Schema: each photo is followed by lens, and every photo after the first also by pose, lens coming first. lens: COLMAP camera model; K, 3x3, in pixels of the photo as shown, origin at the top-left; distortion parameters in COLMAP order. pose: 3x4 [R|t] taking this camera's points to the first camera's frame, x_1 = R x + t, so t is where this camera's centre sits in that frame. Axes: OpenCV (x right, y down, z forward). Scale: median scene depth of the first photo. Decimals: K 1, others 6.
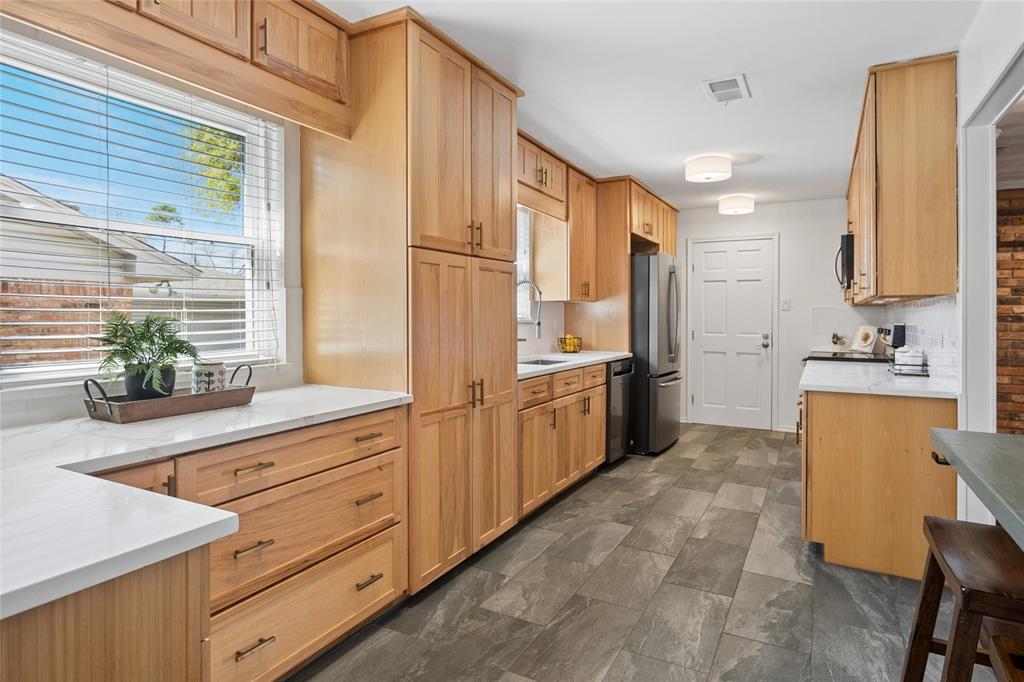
lens RADIAL K [[577.2, 0, 514.6], [0, 577.2, 310.0], [0, 0, 1]] dist [-0.000493, -0.000065]
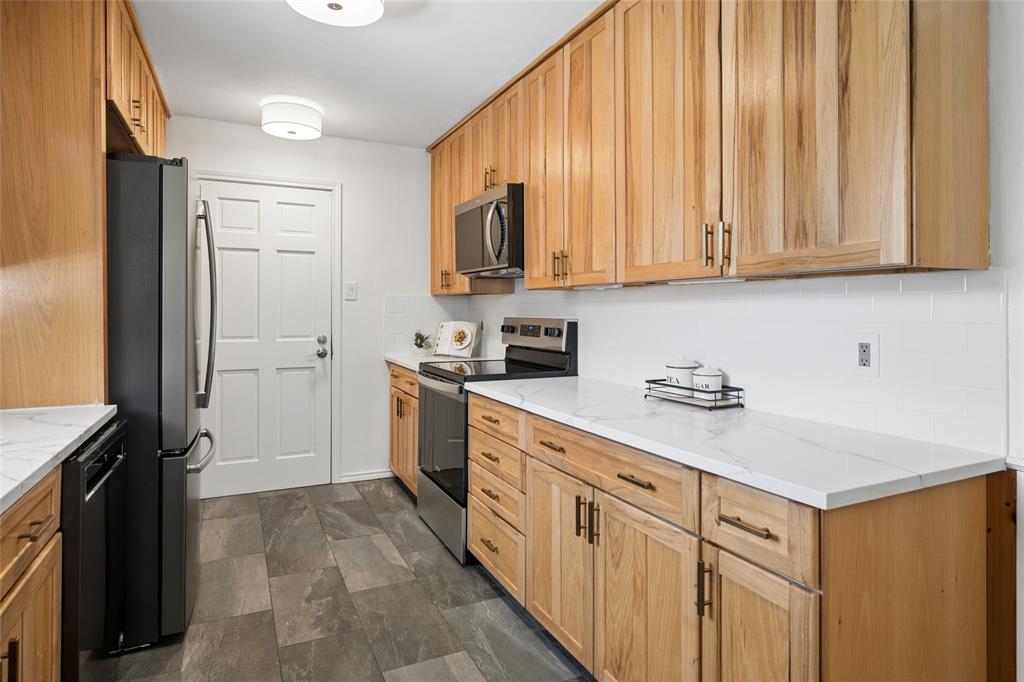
lens RADIAL K [[577.2, 0, 514.6], [0, 577.2, 310.0], [0, 0, 1]] dist [-0.000493, -0.000065]
pose [[0.583005, -0.002583, 0.812464, 0.079291], [-0.008724, 0.999917, 0.009439, 0.008988], [-0.812421, -0.012591, 0.582935, 1.001138]]
